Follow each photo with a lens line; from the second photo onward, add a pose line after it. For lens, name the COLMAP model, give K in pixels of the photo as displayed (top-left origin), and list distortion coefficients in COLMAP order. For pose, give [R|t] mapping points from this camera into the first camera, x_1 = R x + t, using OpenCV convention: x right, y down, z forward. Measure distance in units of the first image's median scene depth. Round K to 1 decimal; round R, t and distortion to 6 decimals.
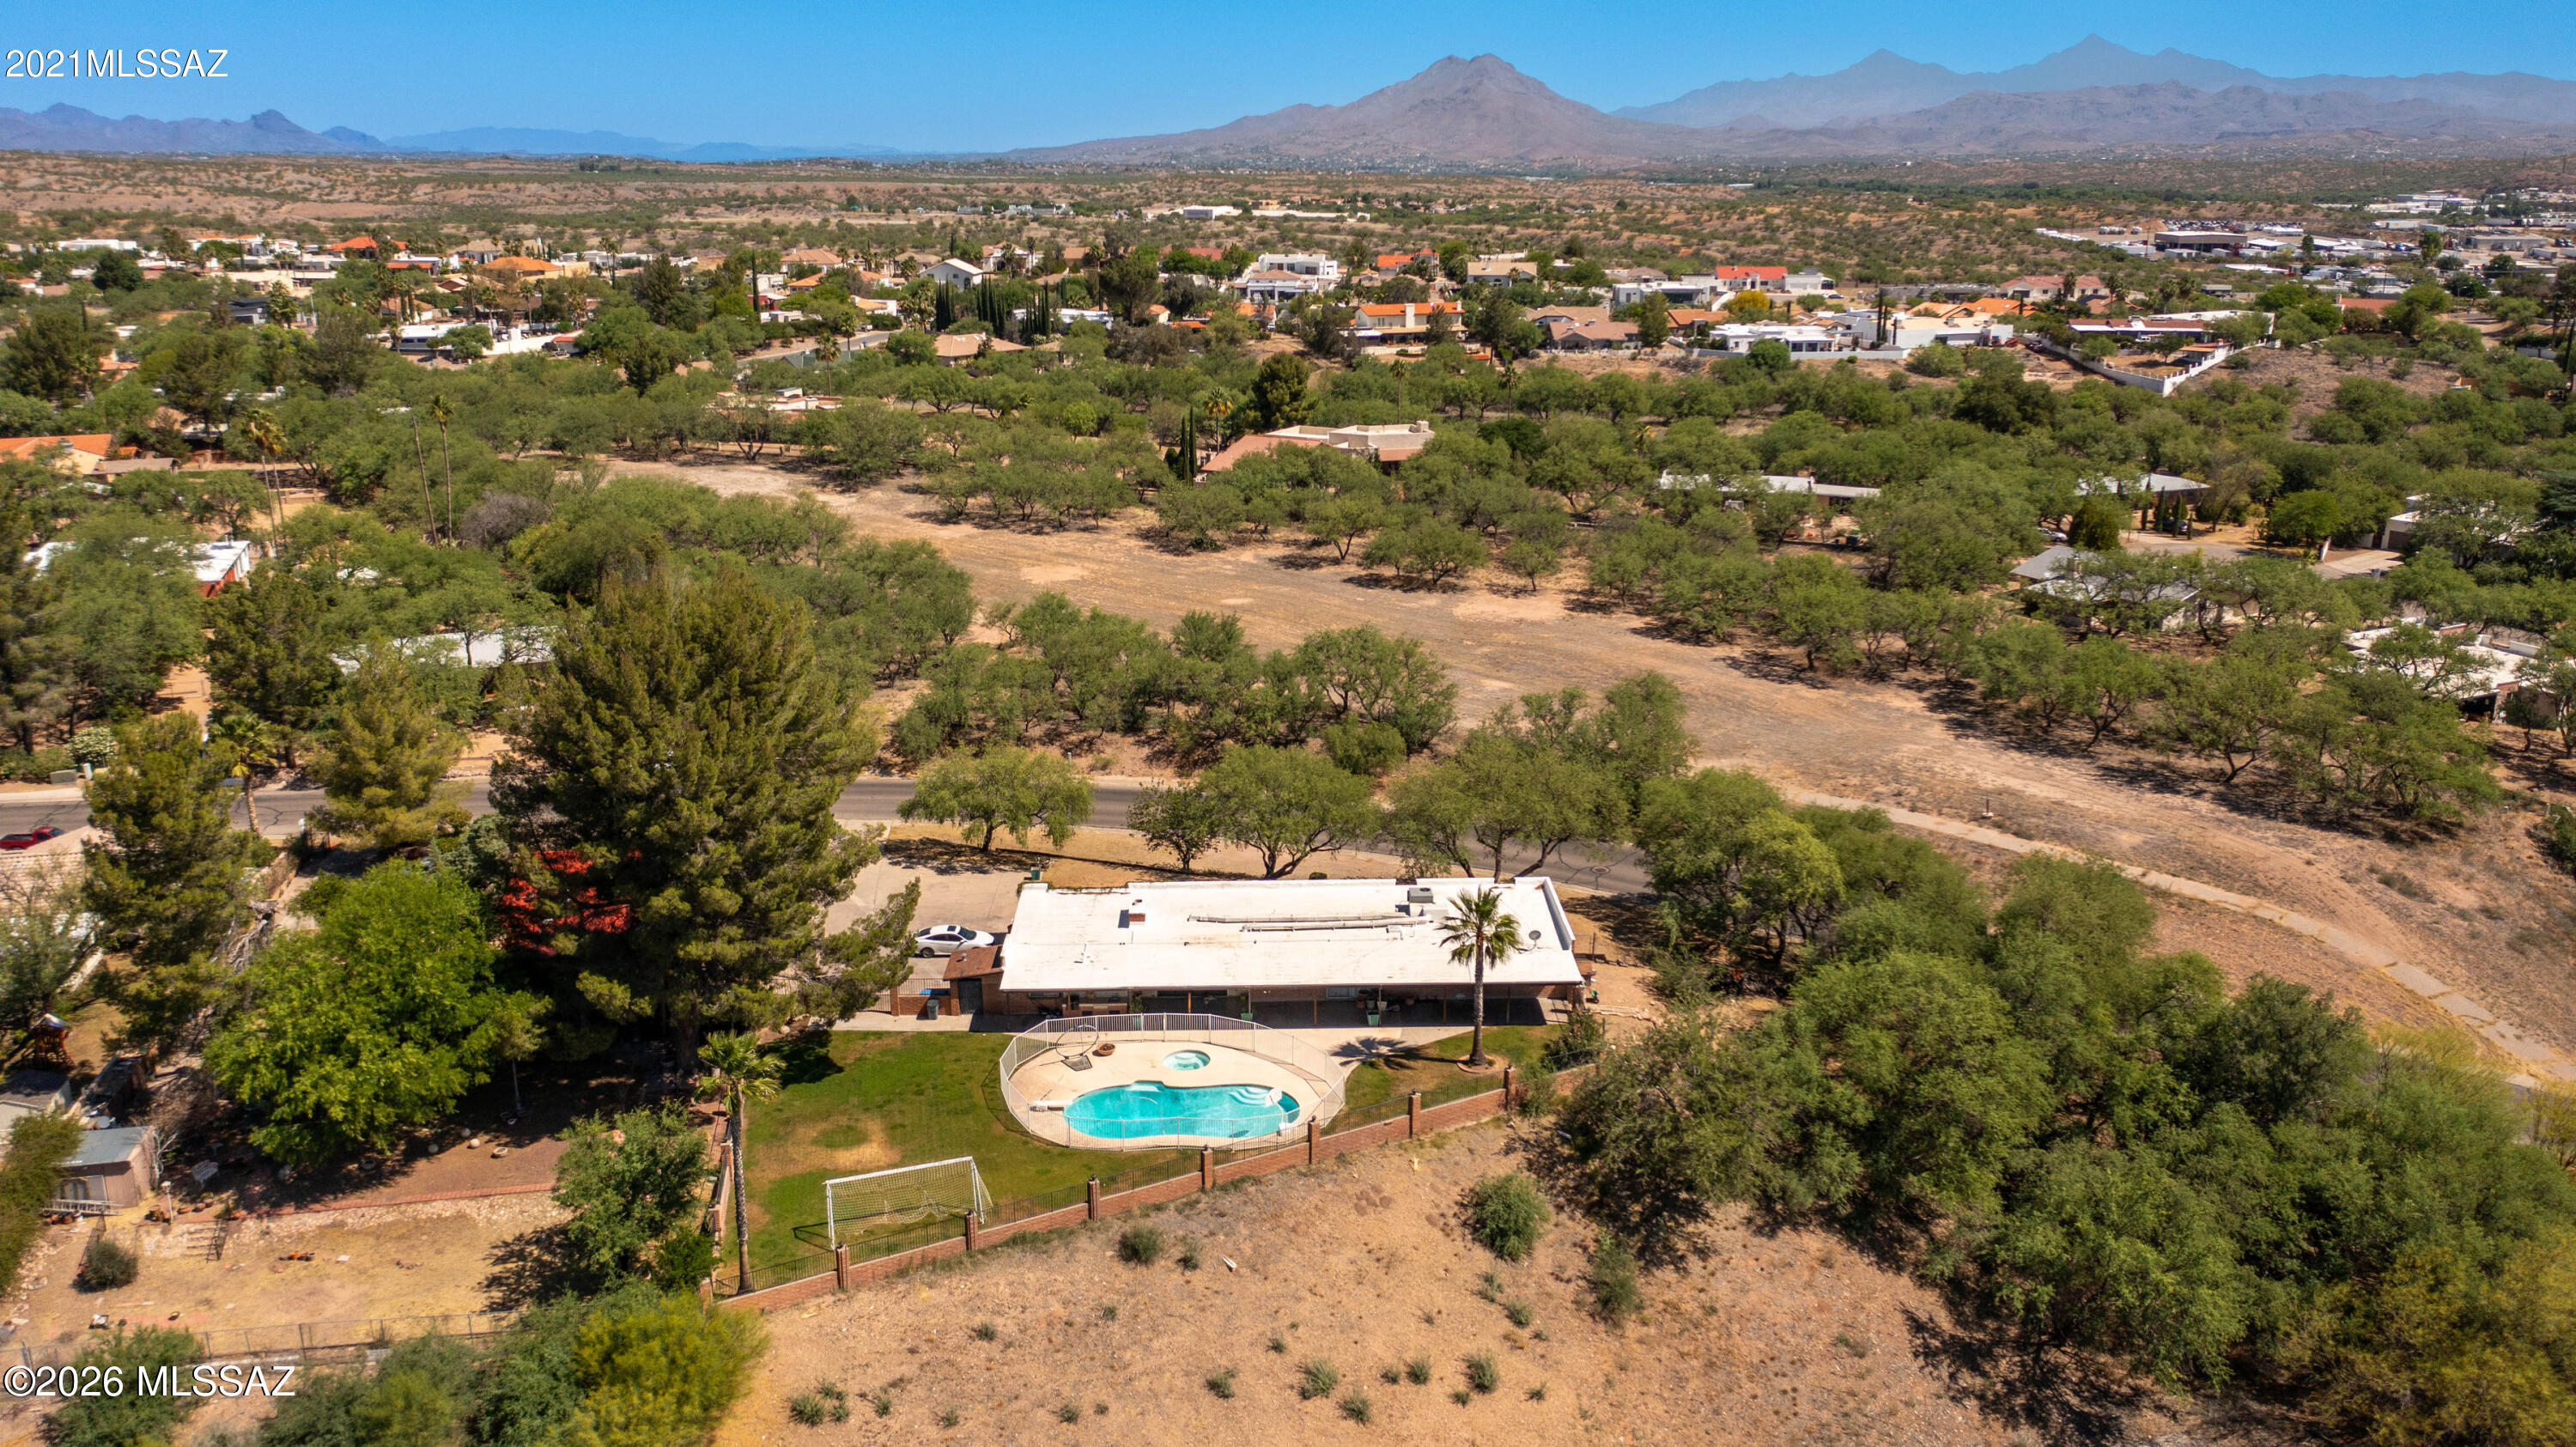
lens RADIAL K [[2003.4, 0, 1277.6], [0, 2003.4, 730.4], [0, 0, 1]] dist [-0.016798, -0.002119]
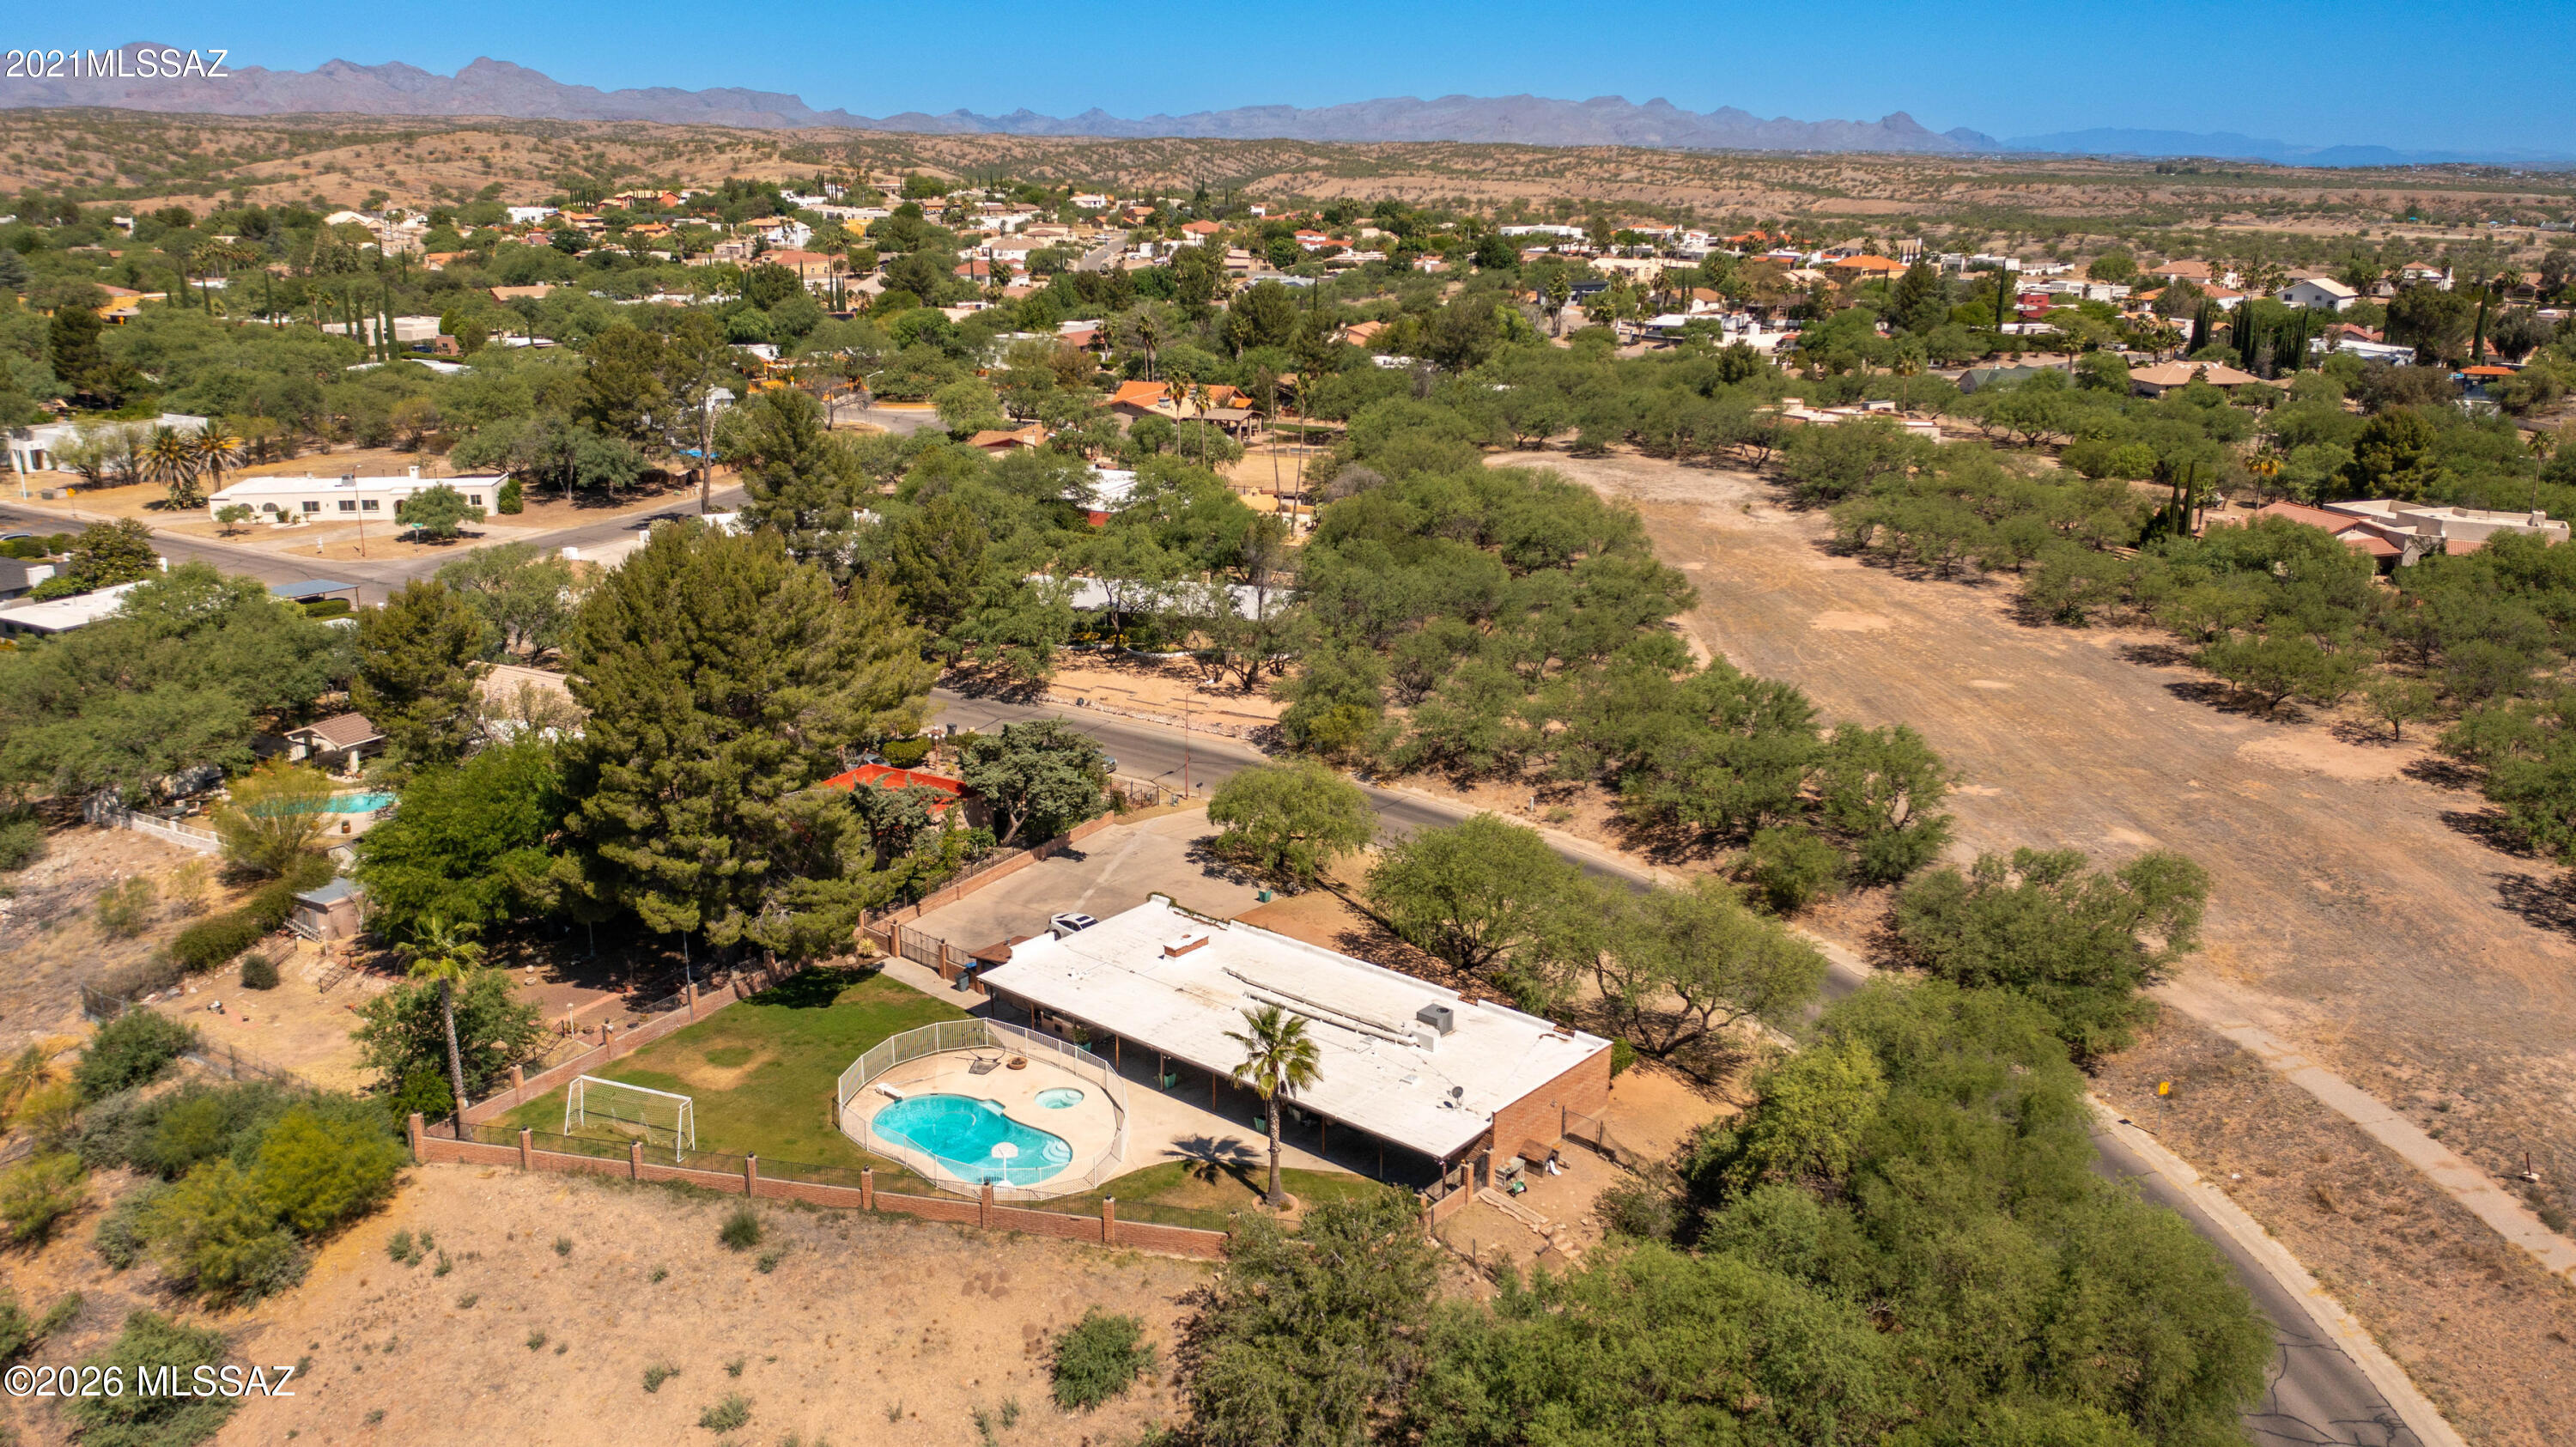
lens RADIAL K [[2003.4, 0, 1277.6], [0, 2003.4, 730.4], [0, 0, 1]] dist [-0.016798, -0.002119]
pose [[0.740573, 0.188515, -0.644991, 0.618291], [-0.188811, 0.979550, 0.069506, -0.094347], [0.644904, 0.070307, 0.761023, 0.324502]]
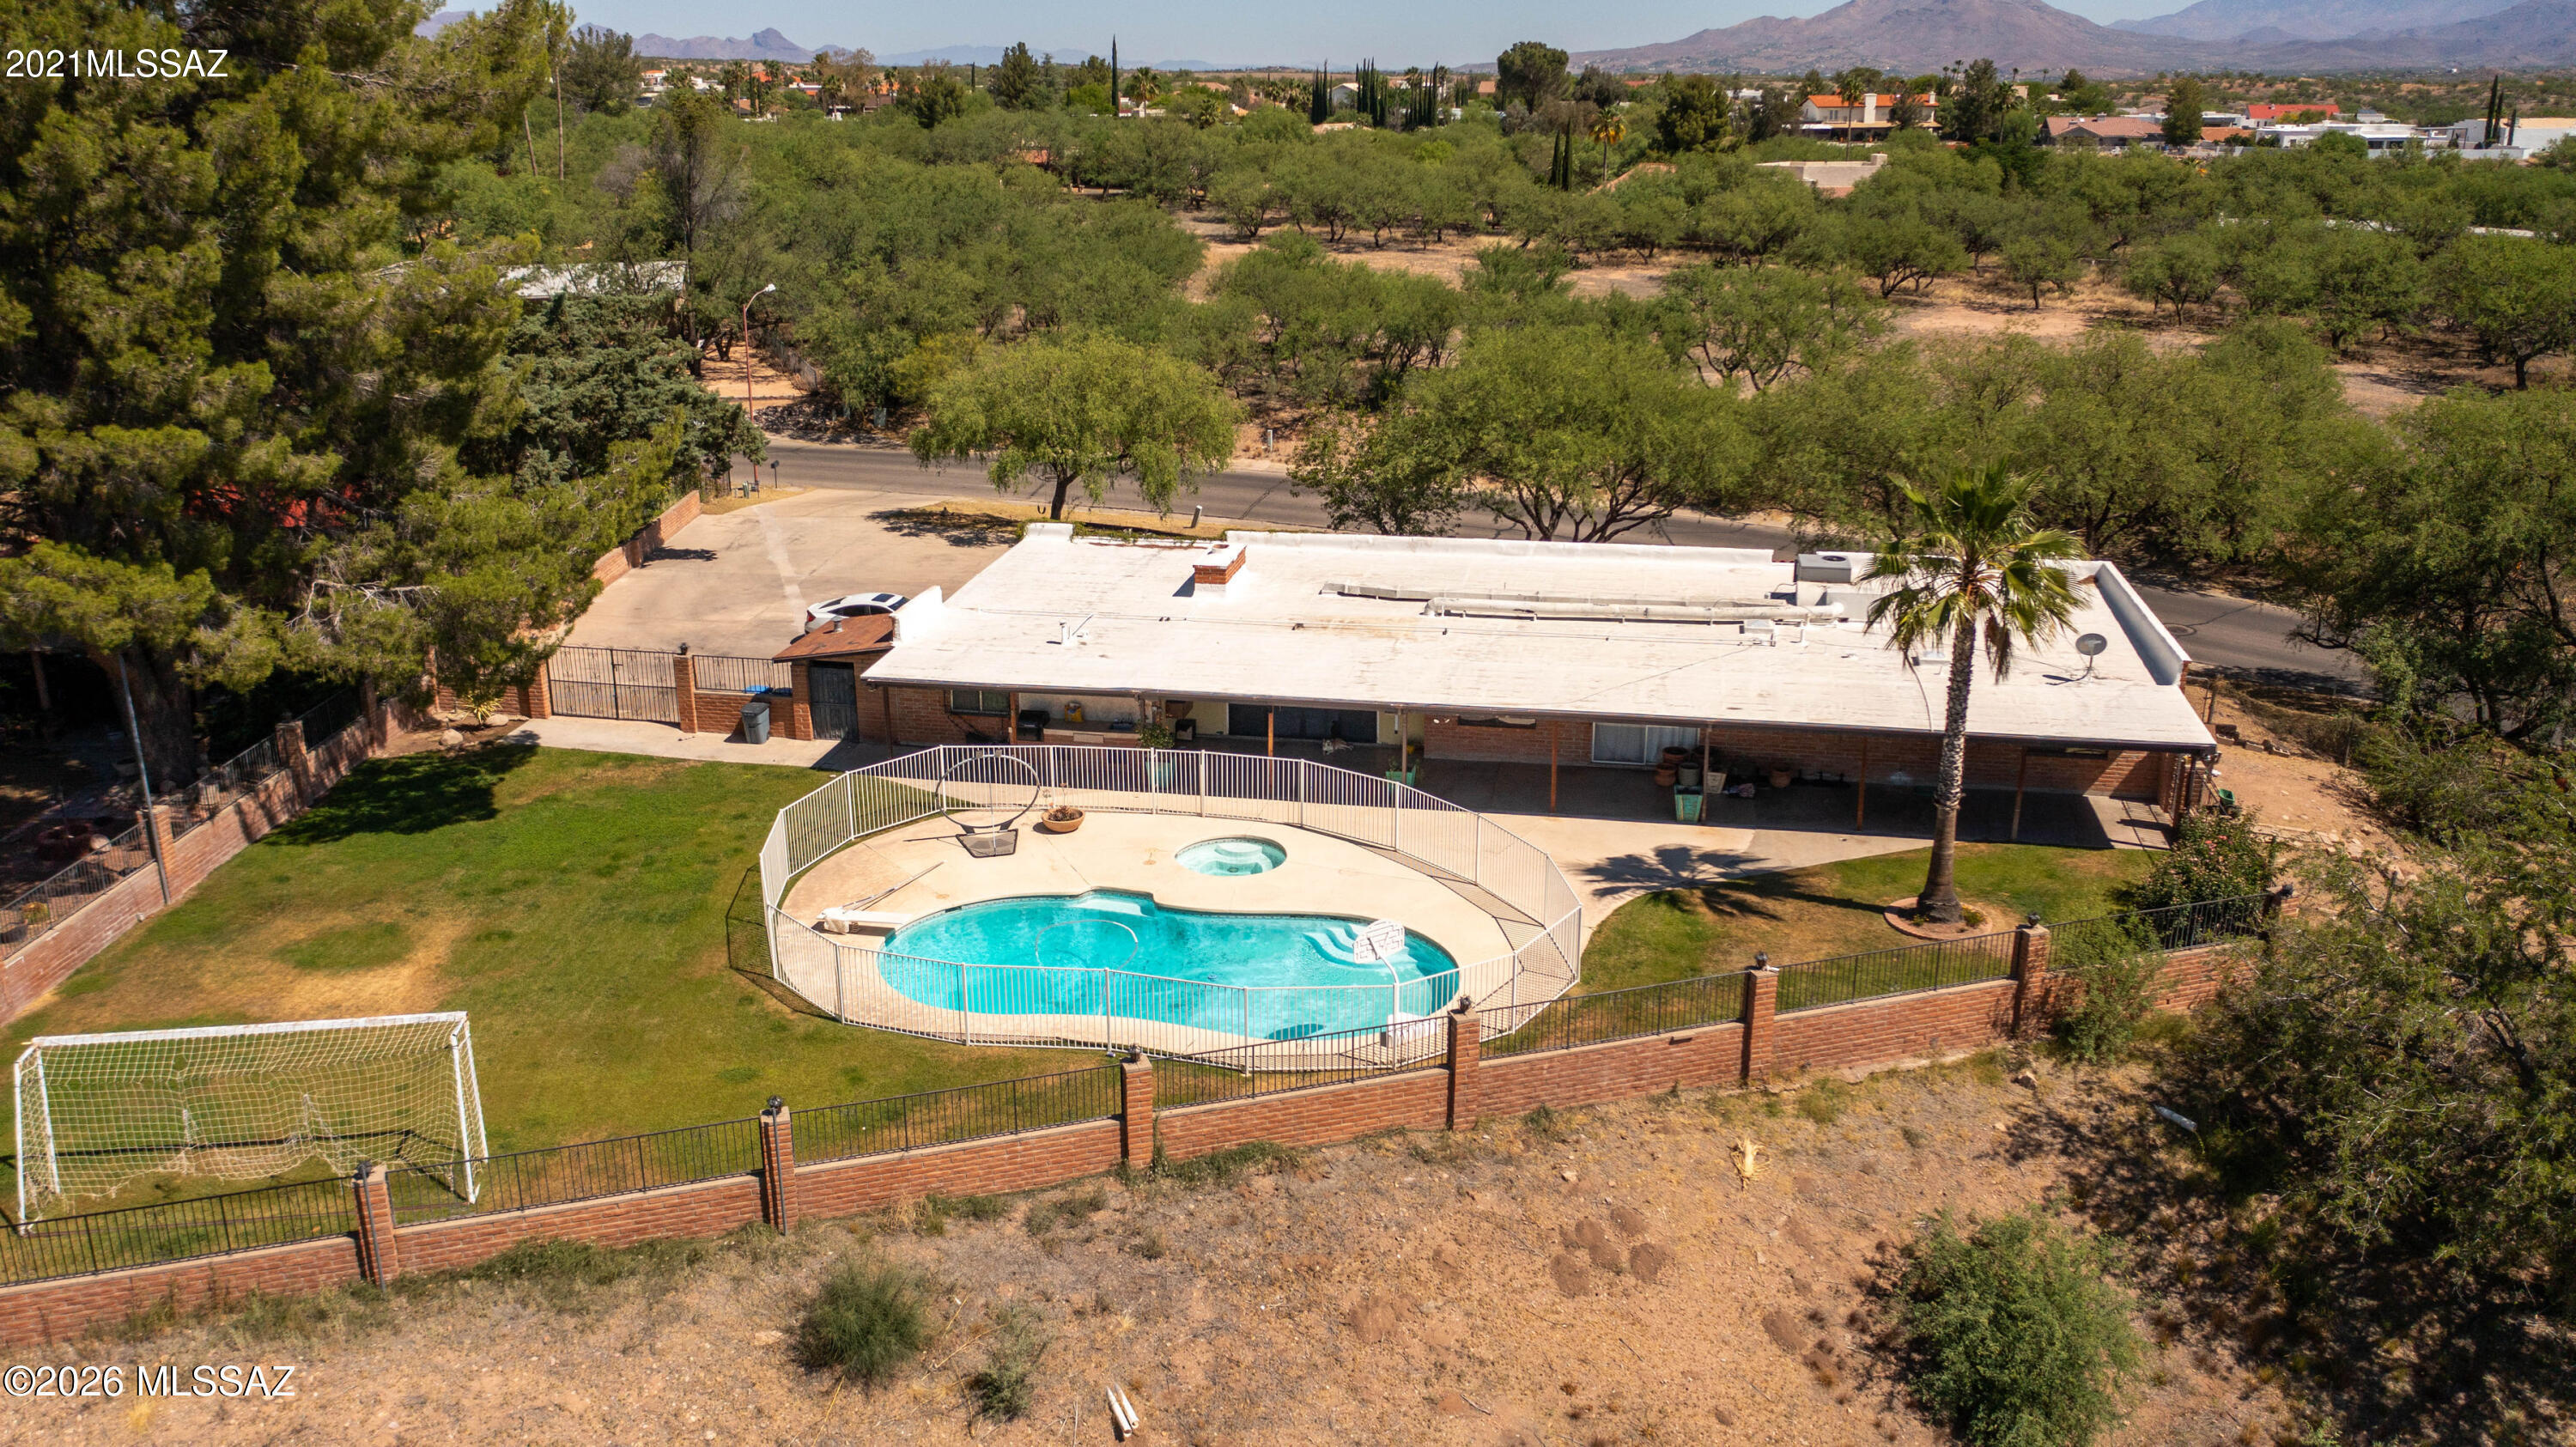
lens RADIAL K [[2003.4, 0, 1277.6], [0, 2003.4, 730.4], [0, 0, 1]] dist [-0.016798, -0.002119]
pose [[0.976950, 0.064083, -0.203622, 0.049885], [-0.056338, 0.997459, 0.043614, 0.118666], [0.205899, -0.031137, 0.978078, 0.582765]]
